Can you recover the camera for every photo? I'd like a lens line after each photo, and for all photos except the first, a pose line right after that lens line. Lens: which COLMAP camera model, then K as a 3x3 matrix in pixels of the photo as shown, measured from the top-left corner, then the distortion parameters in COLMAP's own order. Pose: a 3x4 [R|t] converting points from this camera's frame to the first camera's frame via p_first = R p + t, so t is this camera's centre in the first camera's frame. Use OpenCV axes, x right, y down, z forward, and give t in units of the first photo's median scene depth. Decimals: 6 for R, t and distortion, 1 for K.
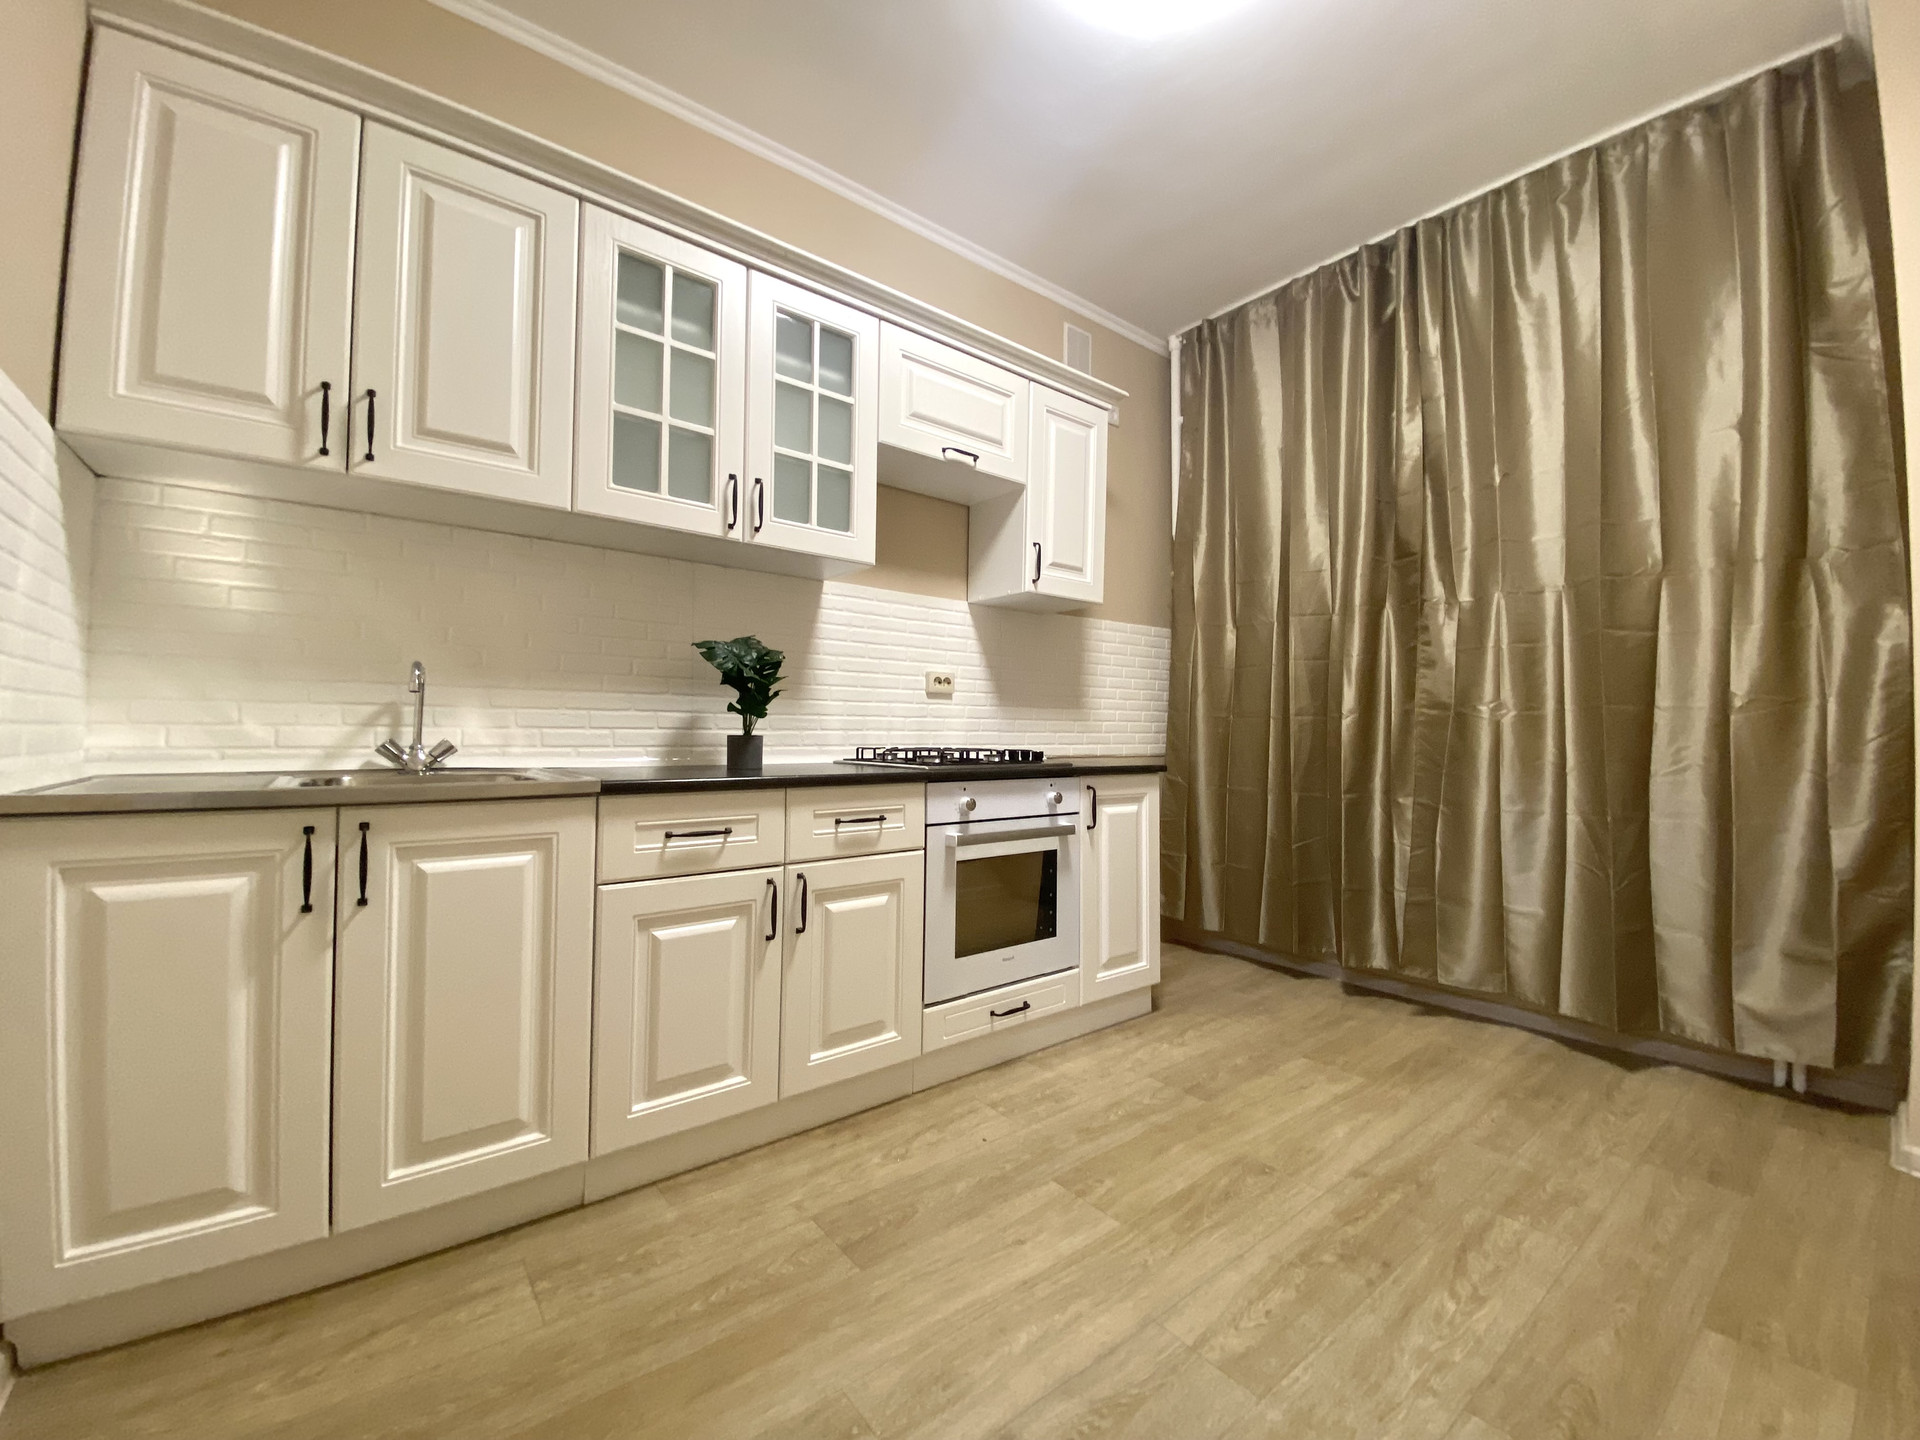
lens RADIAL K [[771.3, 0, 954.5], [0, 771.3, 717.4], [0, 0, 1]] dist [0.034909, -0.026023]
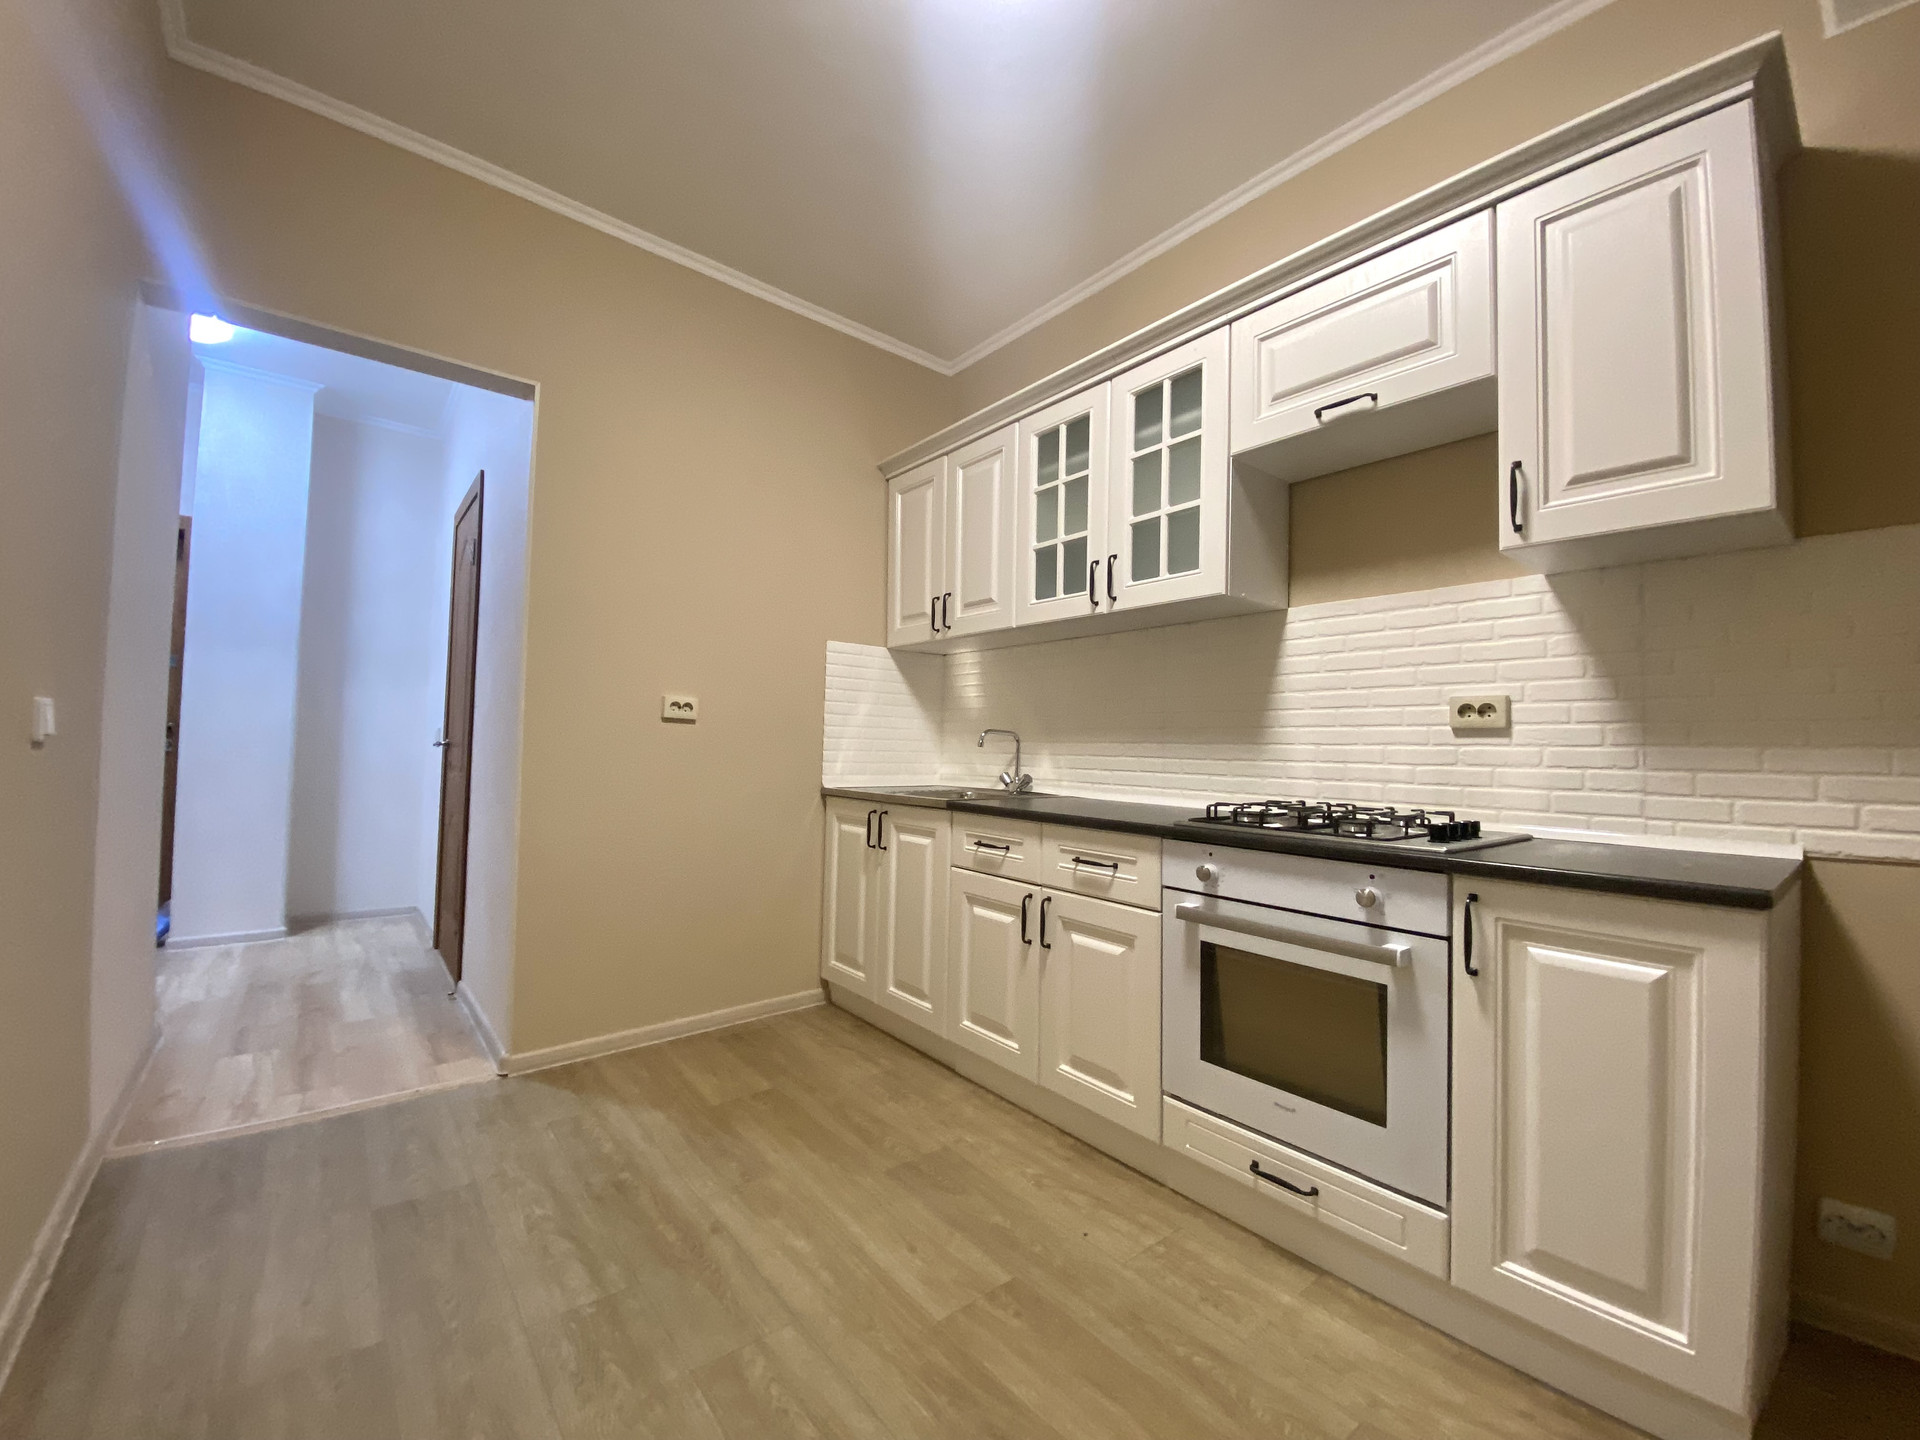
lens RADIAL K [[767.2, 0, 960.3], [0, 767.2, 723.2], [0, 0, 1]] dist [0.029981, -0.025646]
pose [[0.023118, -0.045601, -0.998692, 0.915521], [-0.005099, 0.998941, -0.045730, -0.006722], [0.999720, 0.006150, 0.022861, 0.793481]]
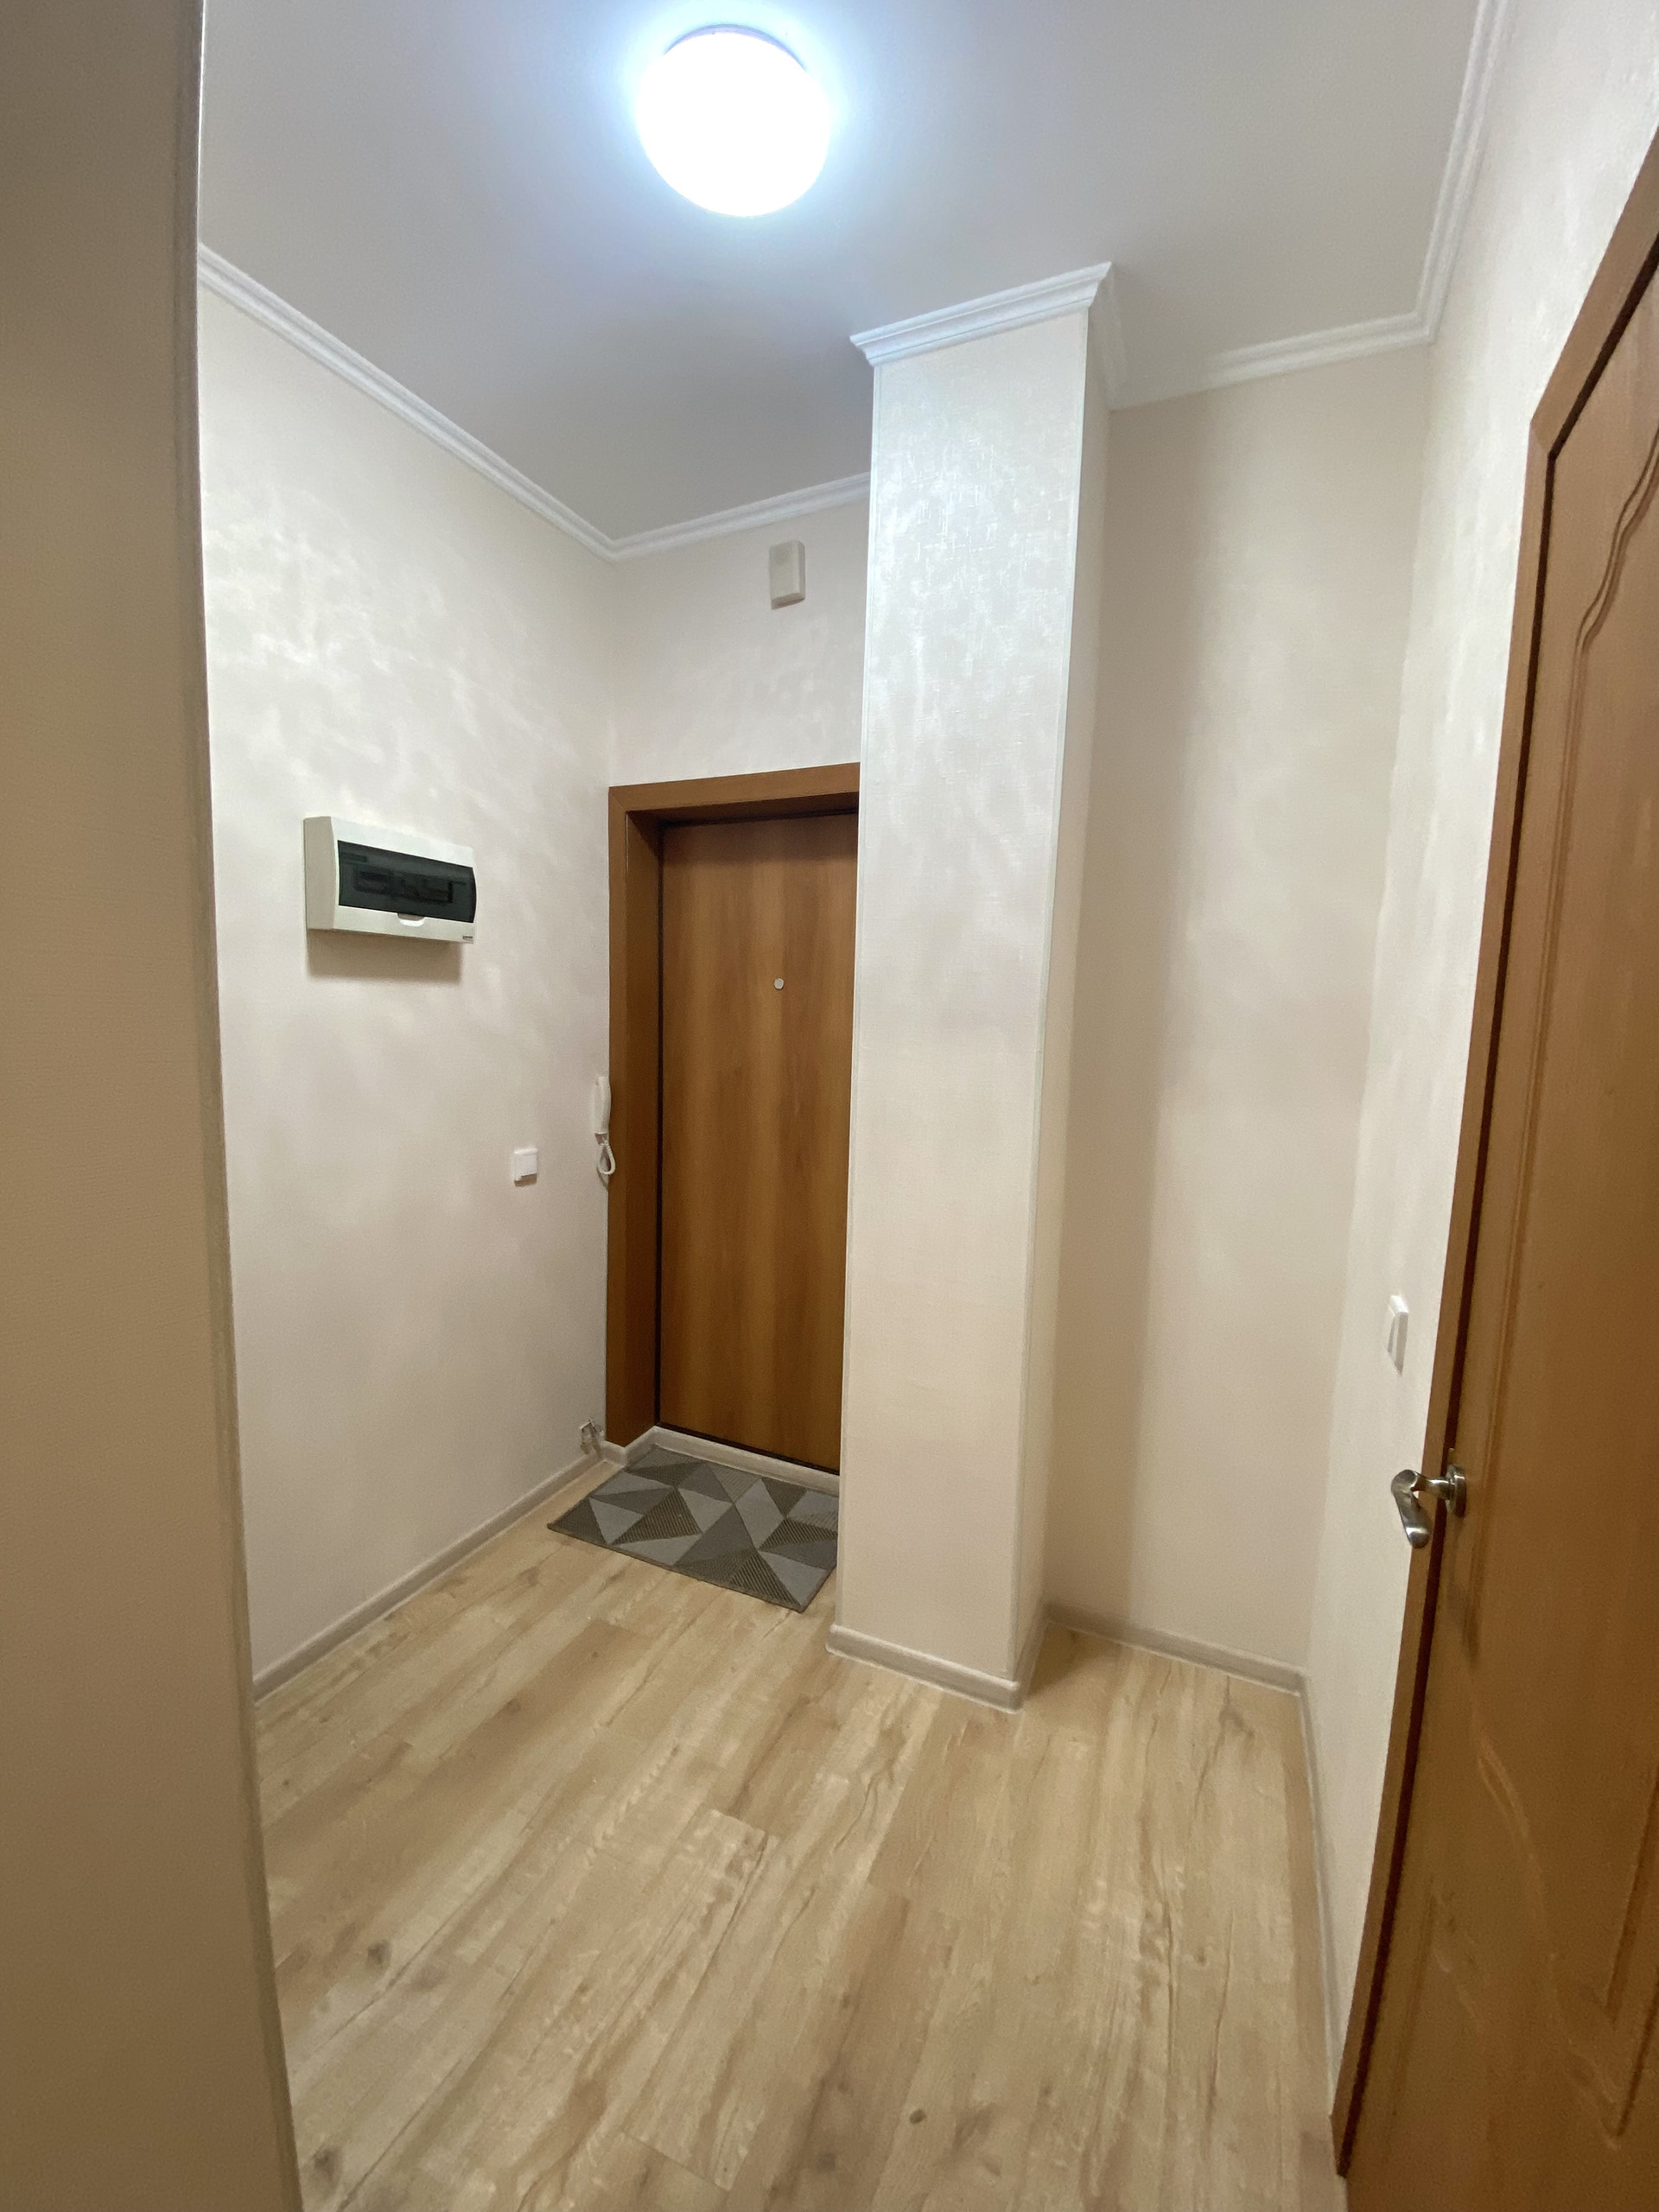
lens RADIAL K [[888.6, 0, 829.5], [0, 888.6, 1106.0], [0, 0, 1]] dist [0.034909, -0.026023]
pose [[-0.880076, 0.021774, -0.474334, -0.527414], [-0.024686, 0.995499, 0.091500, -0.292315], [0.474191, 0.092236, -0.875577, -0.200661]]
